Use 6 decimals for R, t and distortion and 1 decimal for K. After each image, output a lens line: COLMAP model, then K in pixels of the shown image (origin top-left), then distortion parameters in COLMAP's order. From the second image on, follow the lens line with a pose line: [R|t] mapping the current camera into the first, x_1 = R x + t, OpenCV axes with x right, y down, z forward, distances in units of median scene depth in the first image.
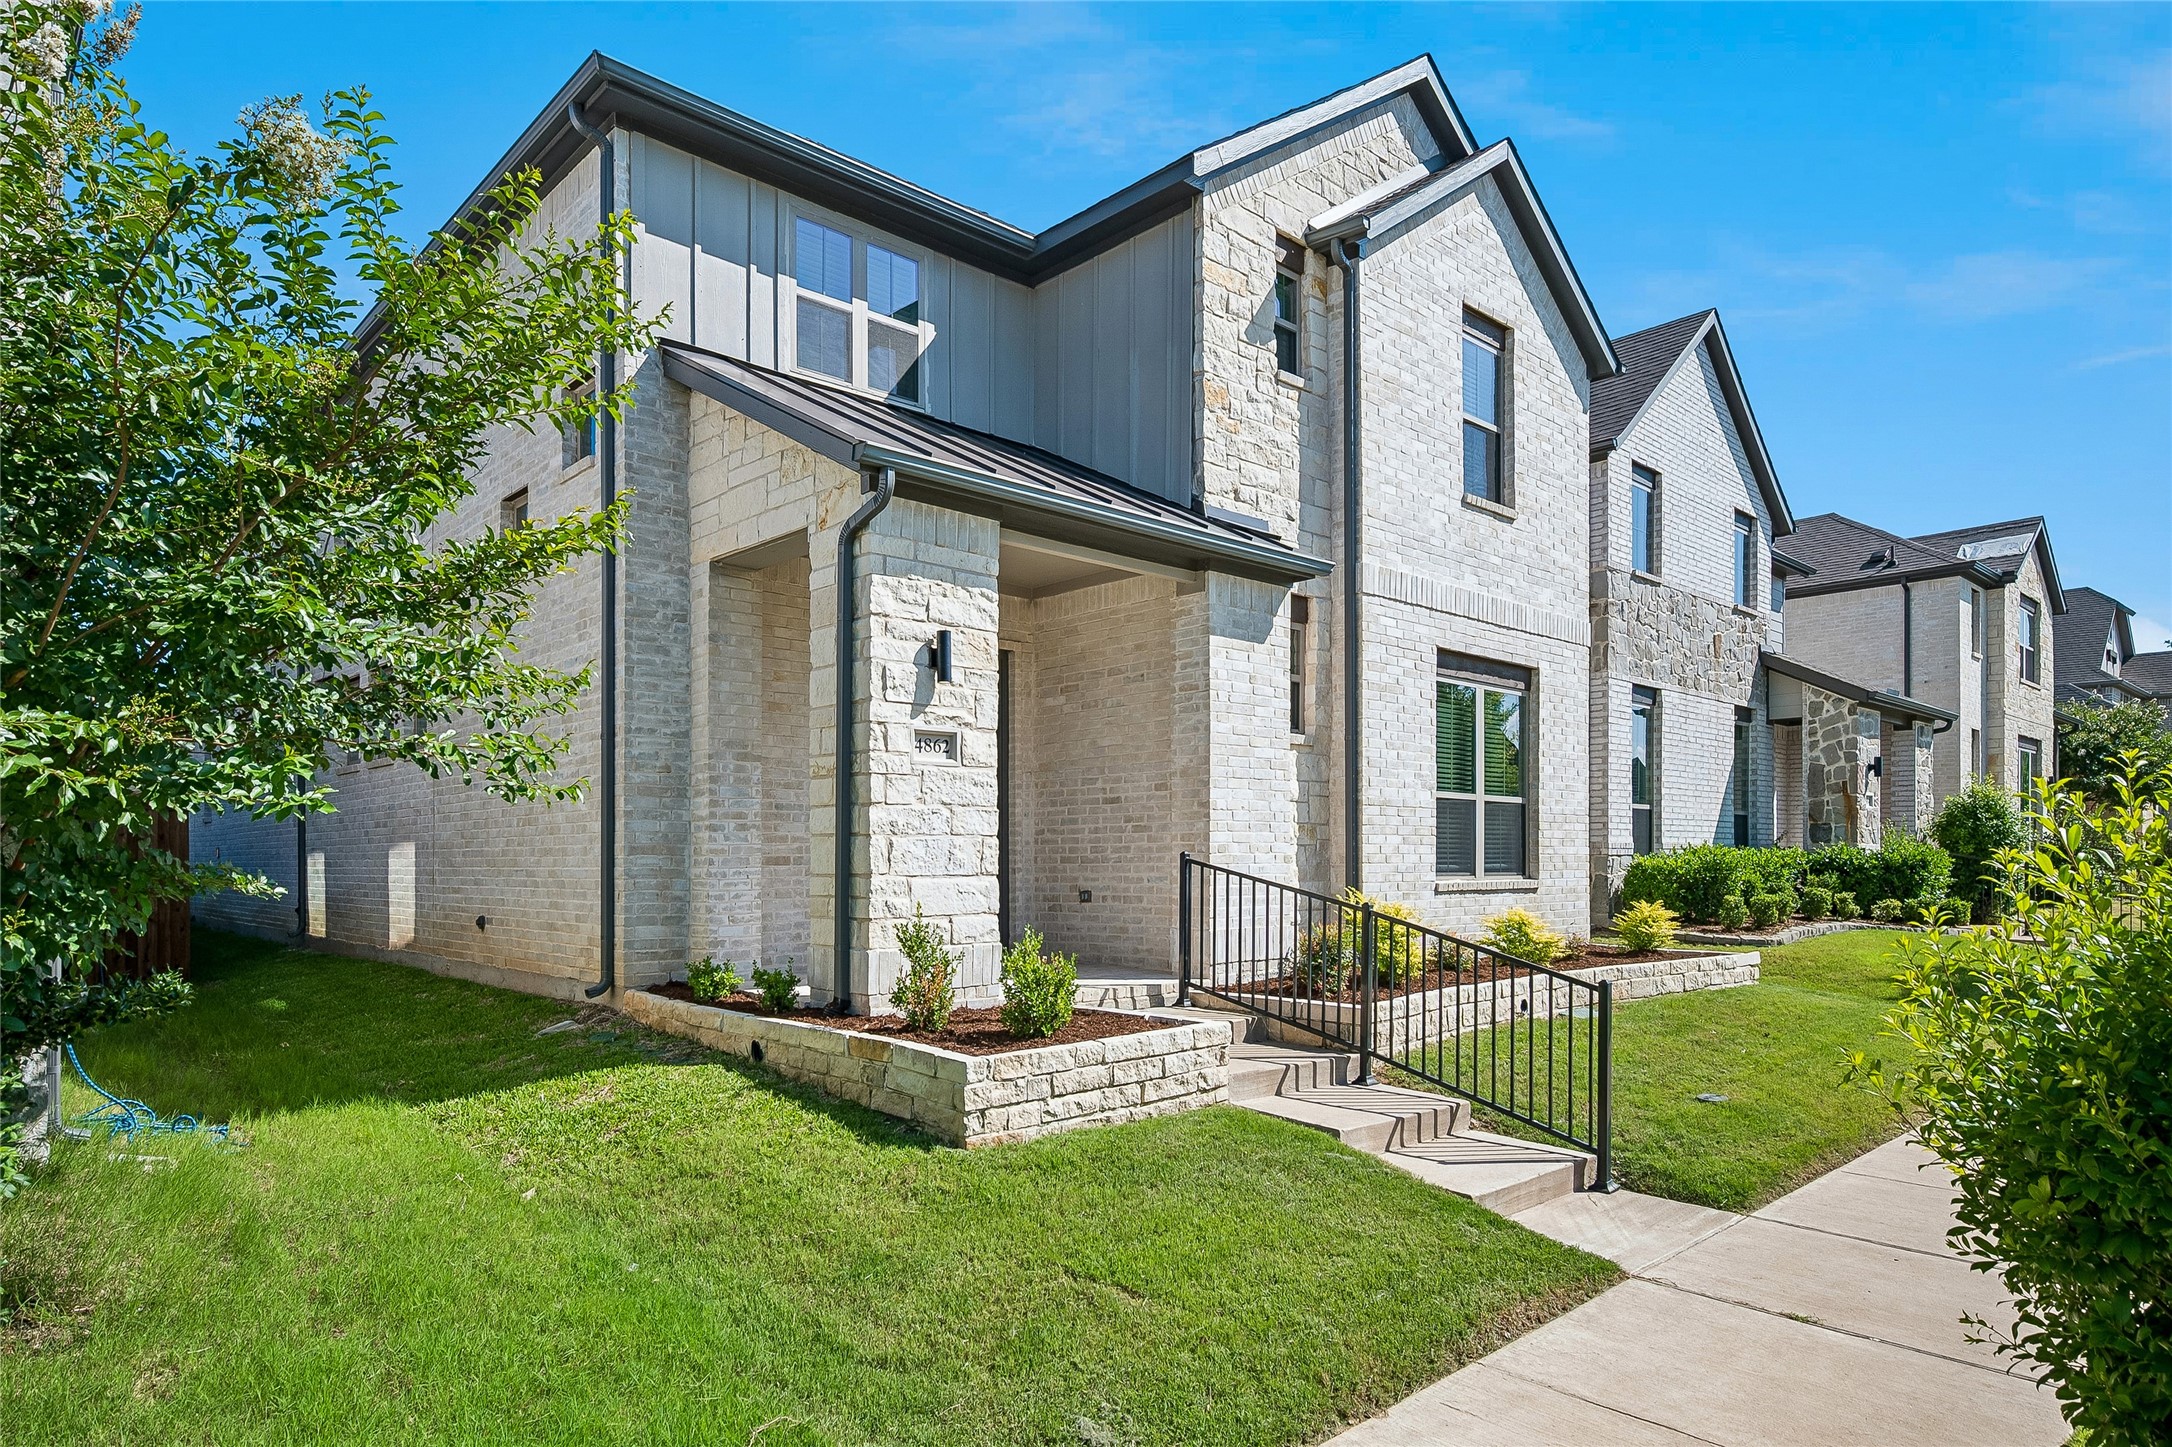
lens RADIAL K [[1234.4, 0, 1086.0], [0, 1234.4, 620.3], [0, 0, 1]] dist [-0.001562, -0.000119]
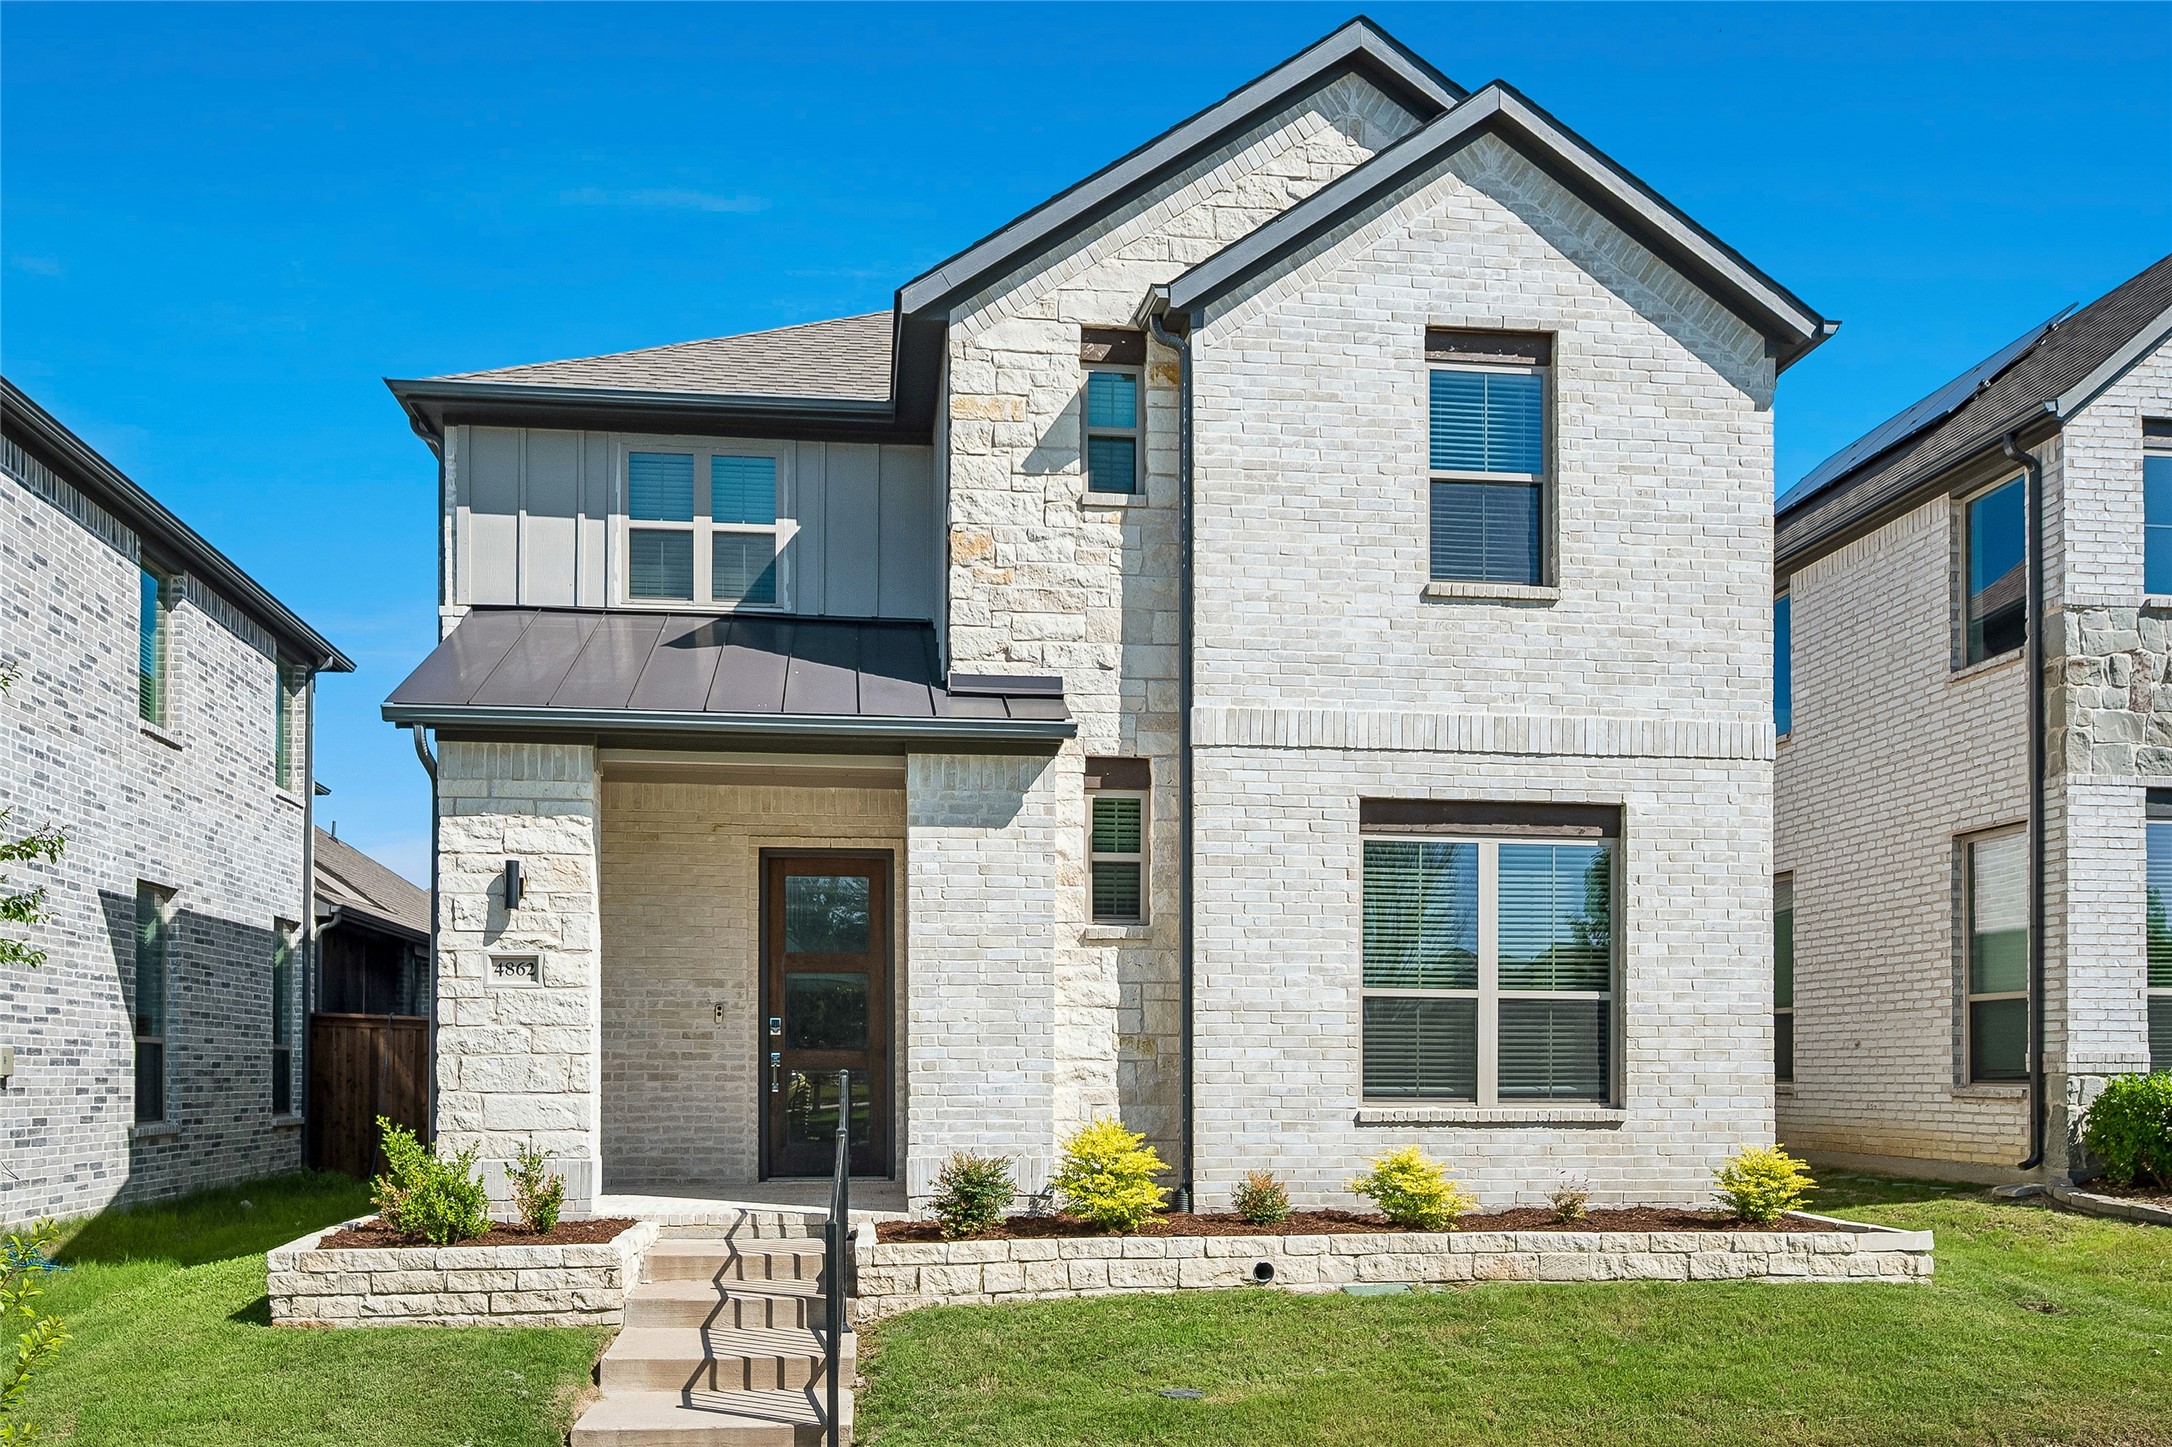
lens RADIAL K [[1583.4, 0, 1086.0], [0, 1583.4, 723.5], [0, 0, 1]] dist [0.004706, -0.005322]
pose [[0.817092, -0.121688, -0.563518, 0.779512], [0.106387, 0.992509, -0.060067, 0.018796], [0.566606, -0.010870, 0.823917, 0.114253]]
